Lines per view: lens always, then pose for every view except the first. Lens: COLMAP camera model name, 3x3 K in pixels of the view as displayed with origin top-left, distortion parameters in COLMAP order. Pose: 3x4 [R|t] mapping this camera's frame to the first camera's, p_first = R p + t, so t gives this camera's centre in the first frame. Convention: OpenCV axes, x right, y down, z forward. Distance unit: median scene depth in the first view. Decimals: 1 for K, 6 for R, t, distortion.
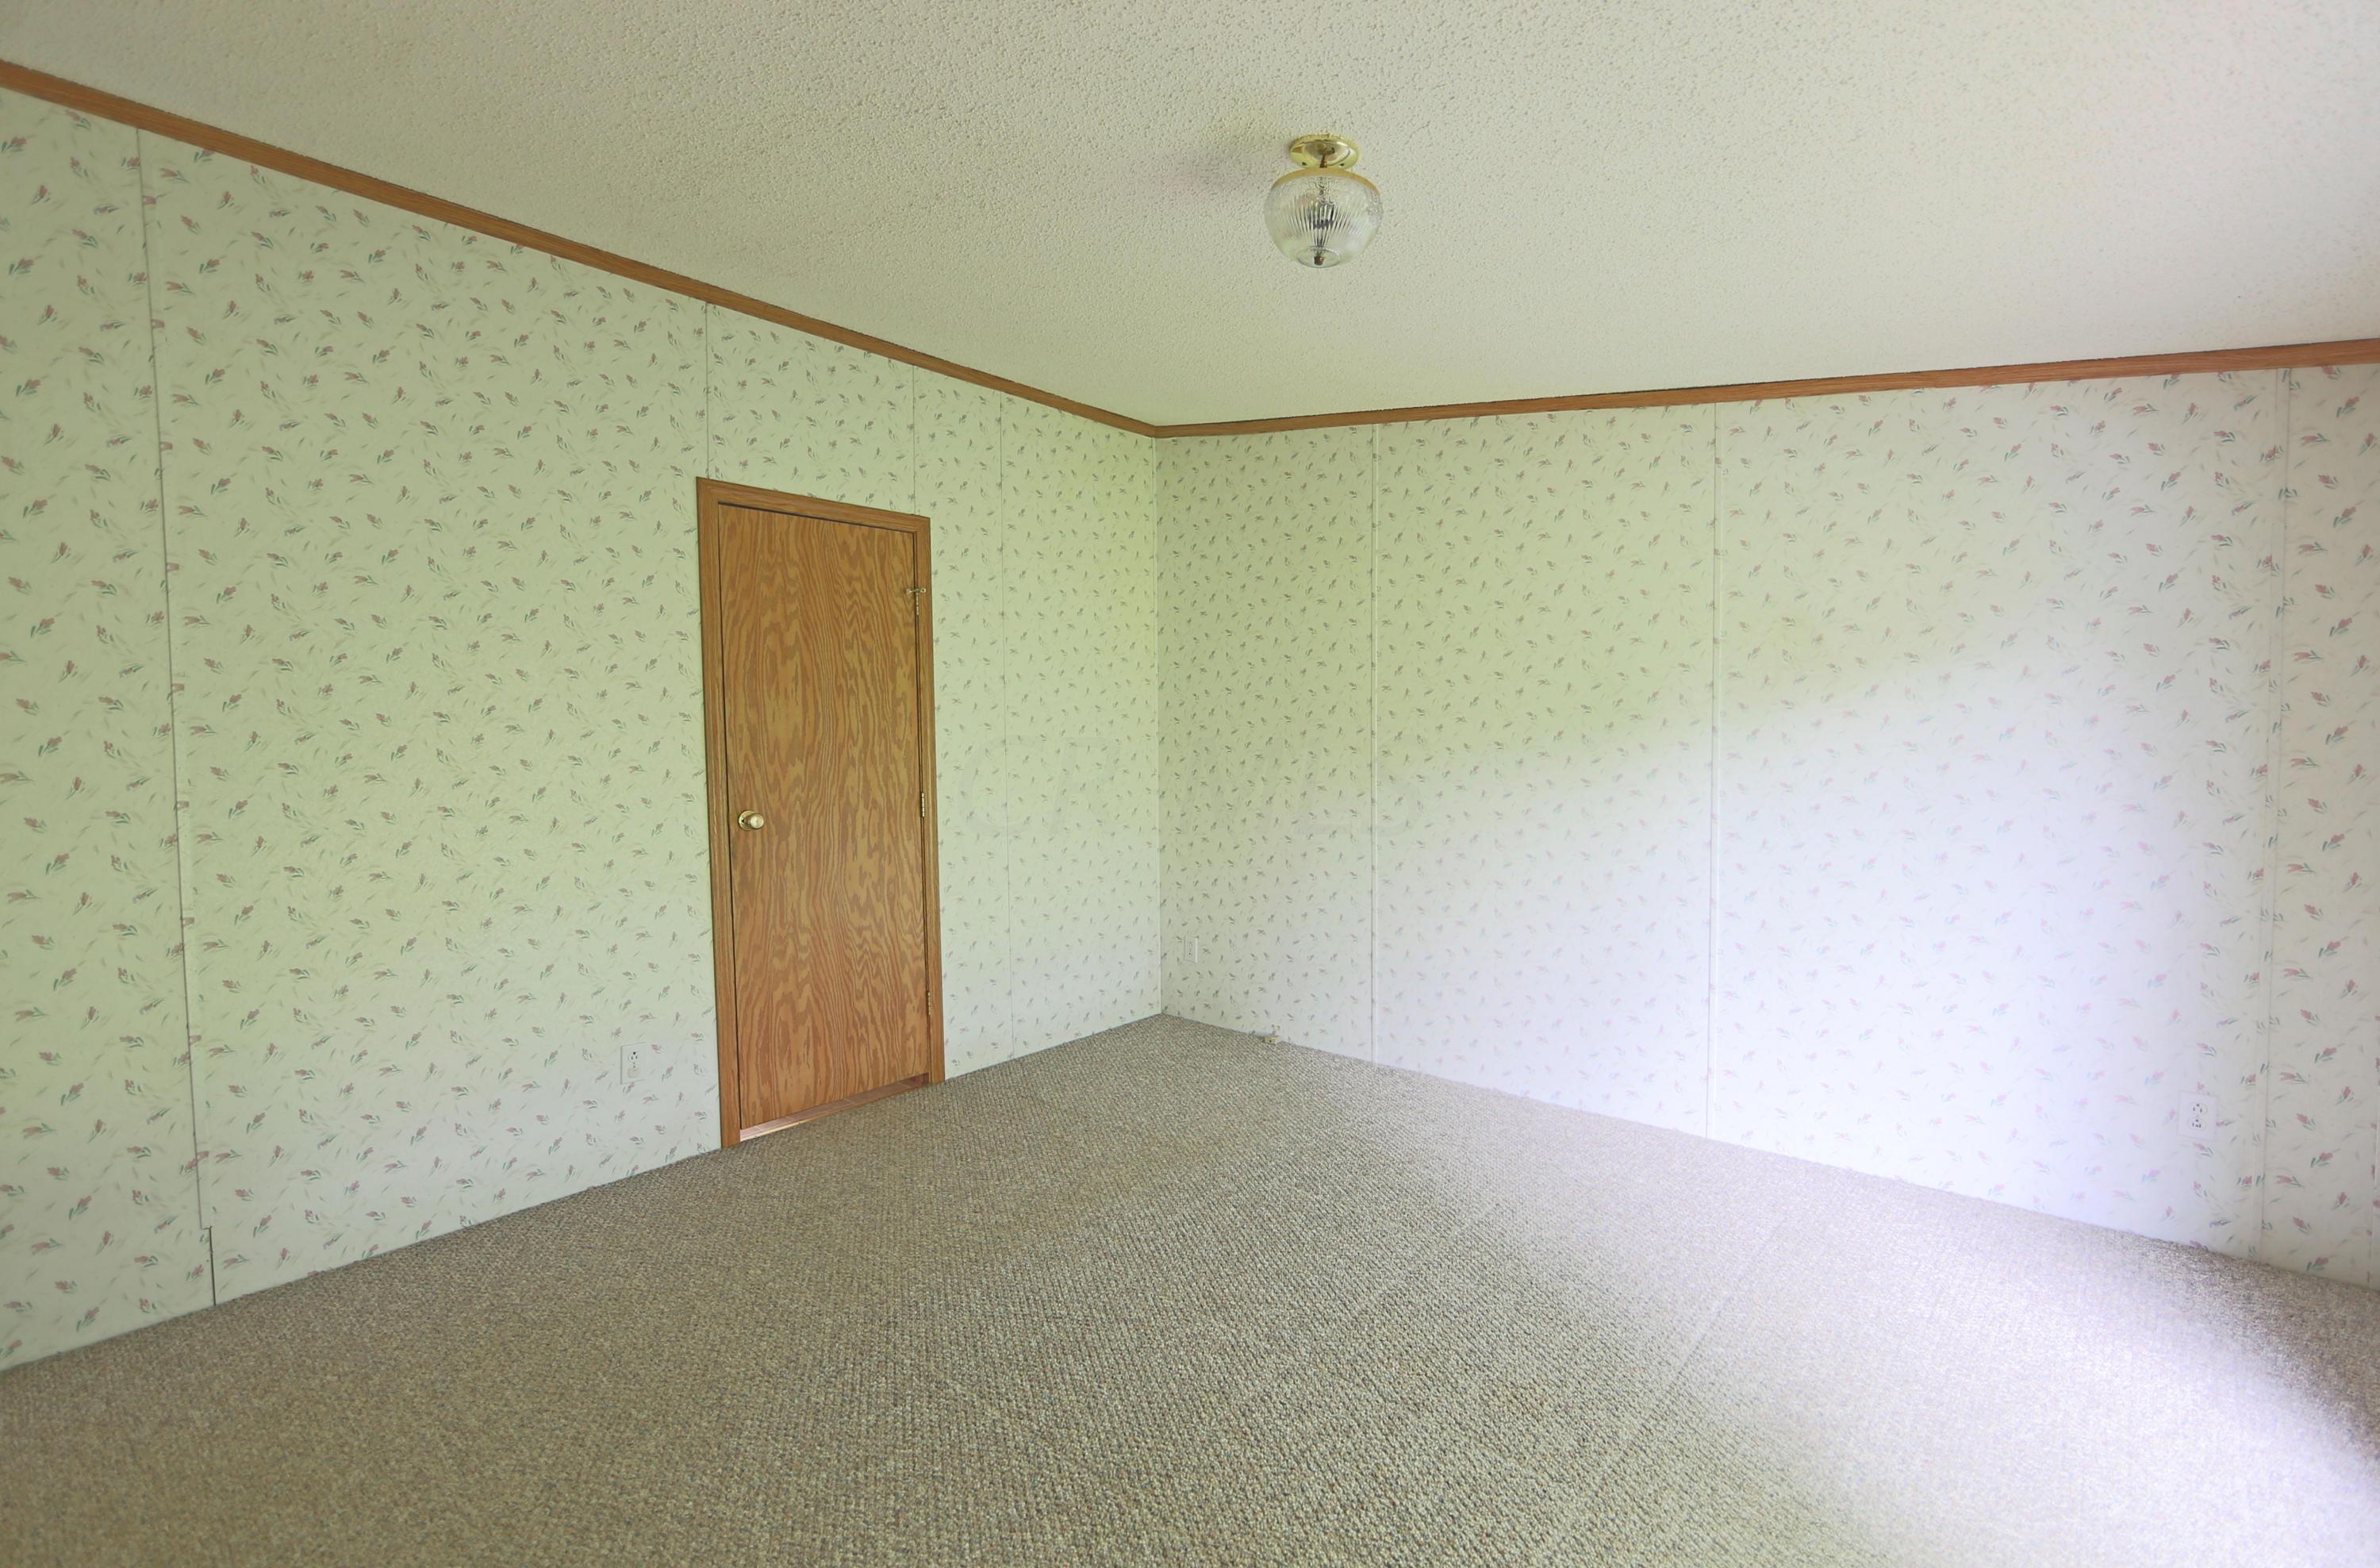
lens RADIAL K [[1015.3, 0, 1190.0], [0, 1015.3, 784.0], [0, 0, 1]] dist [-0.002201, -0.000190]
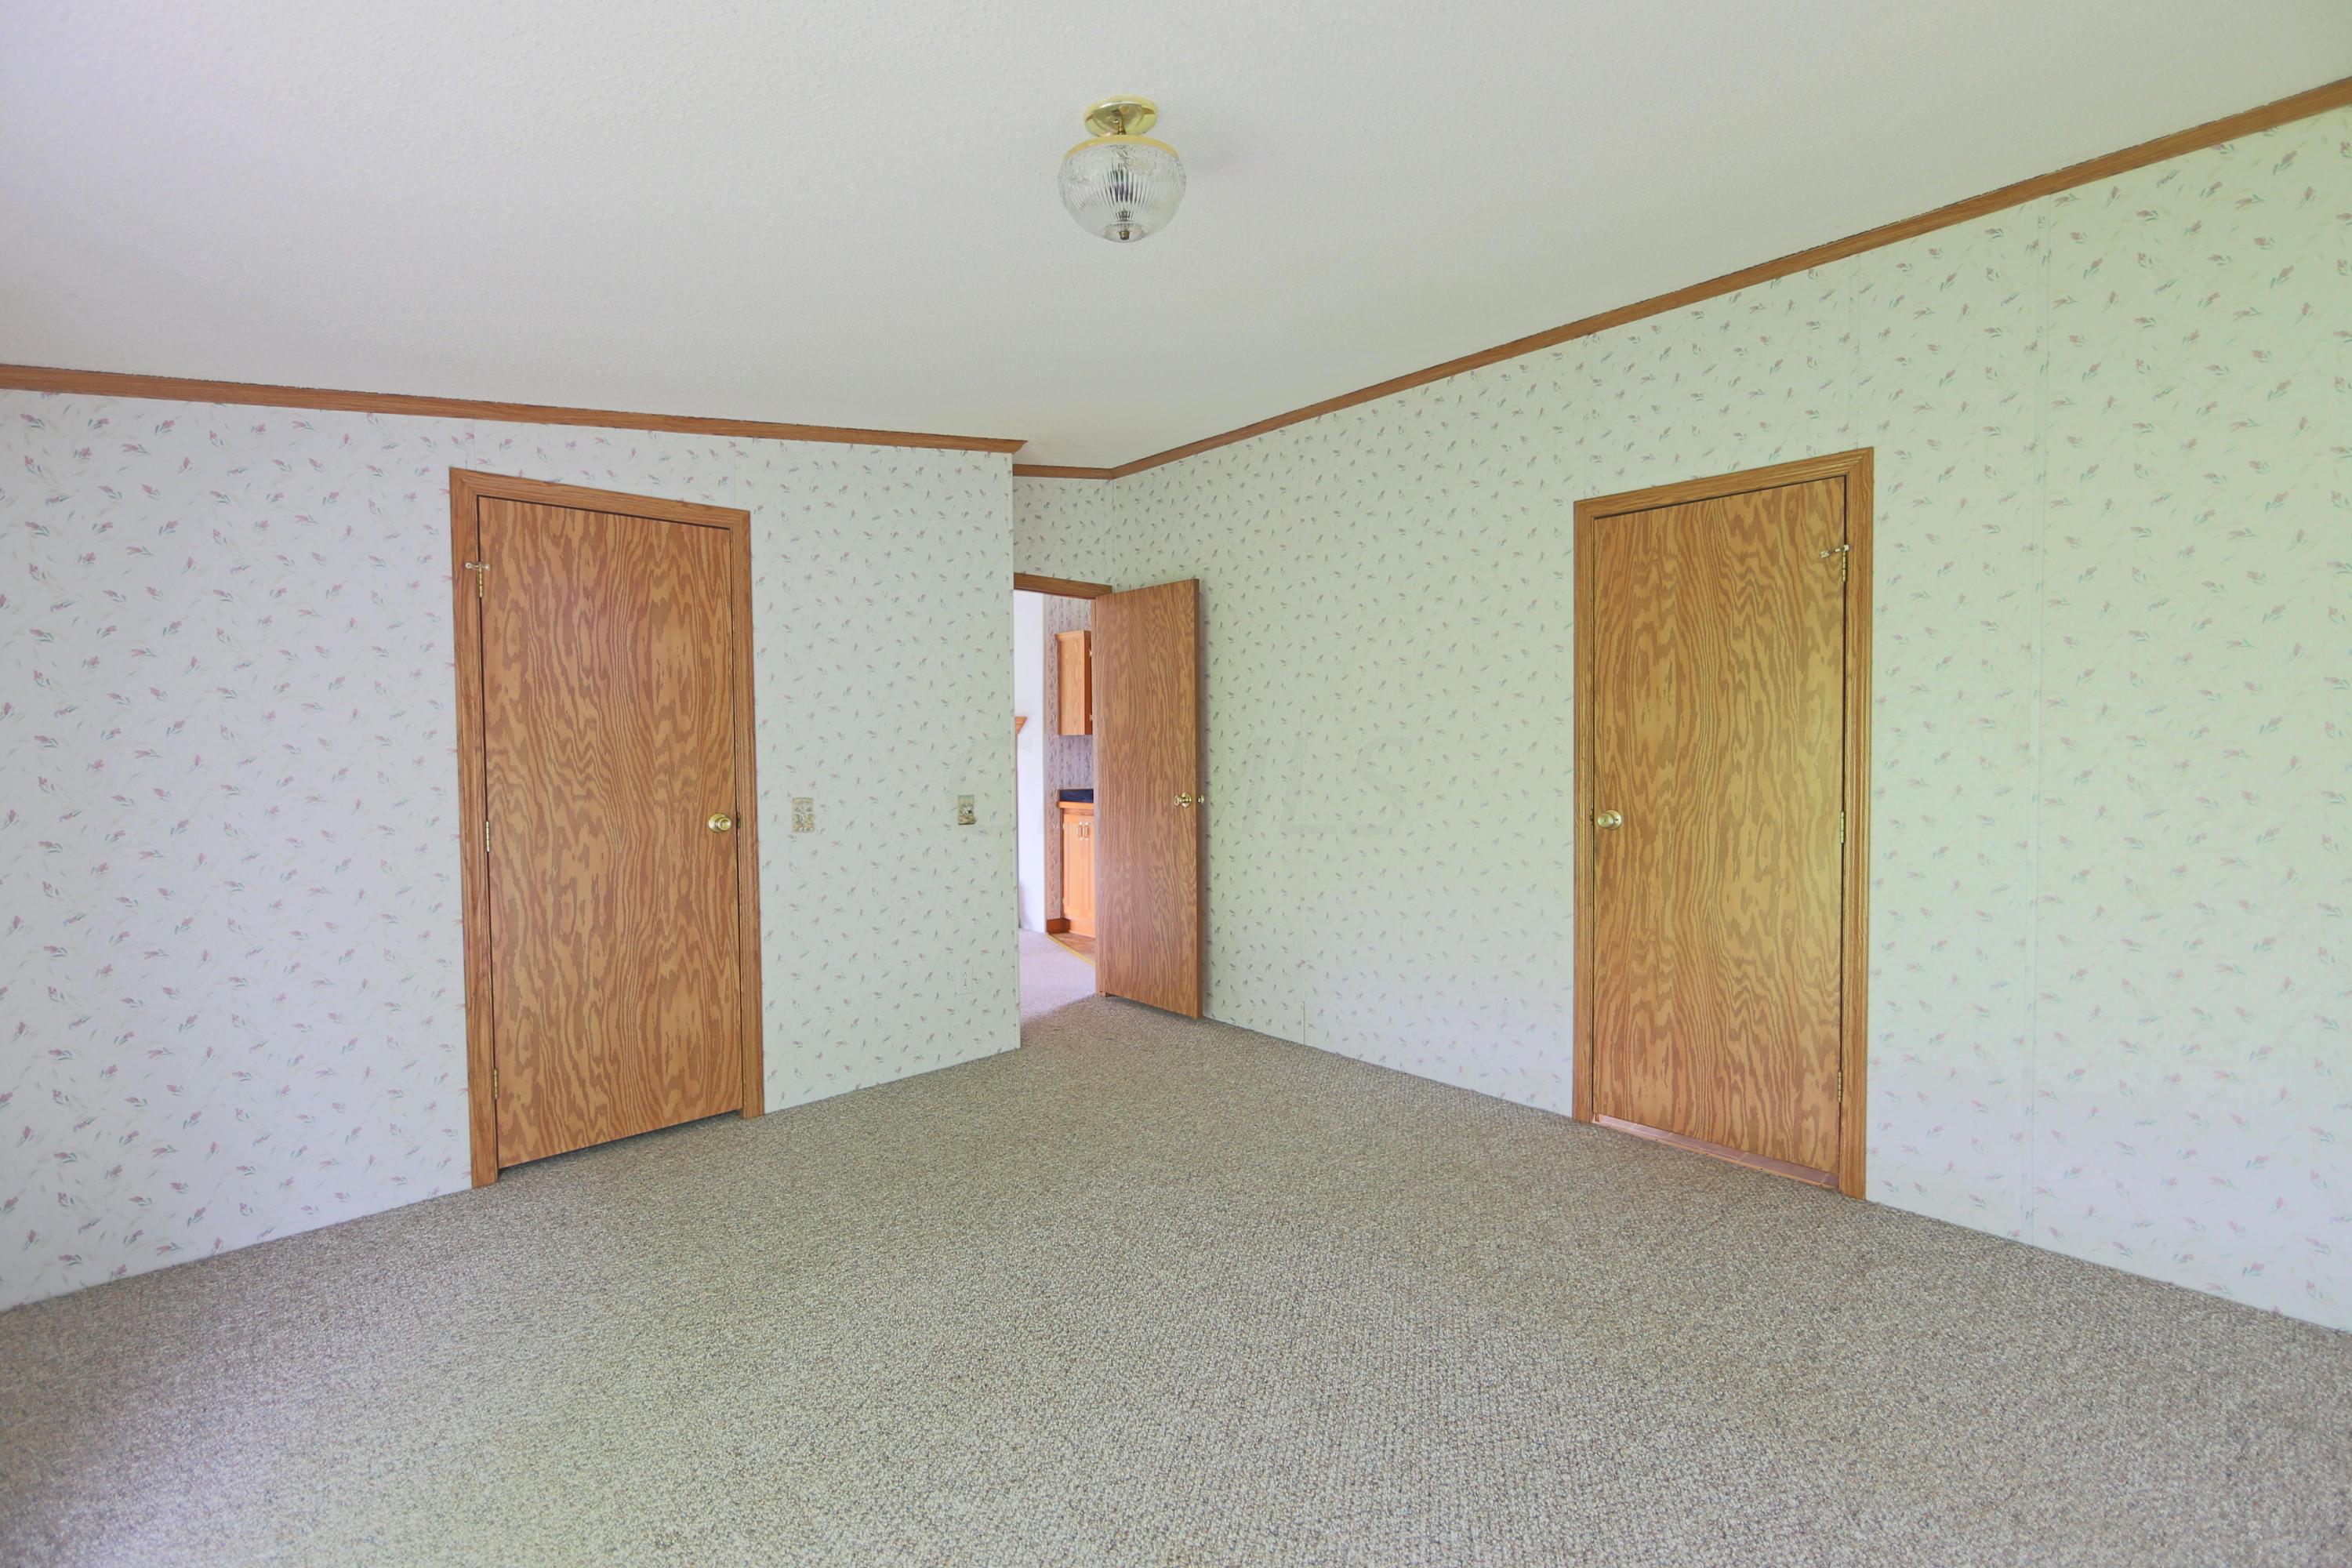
lens RADIAL K [[986.8, 0, 1180.1], [0, 986.8, 777.4], [0, 0, 1]] dist [-0.010541, 0.000774]
pose [[-0.077657, 0.048622, -0.995794, 0.566391], [-0.040647, 0.997825, 0.051891, -0.039133], [0.996151, 0.044506, -0.075512, 0.610518]]
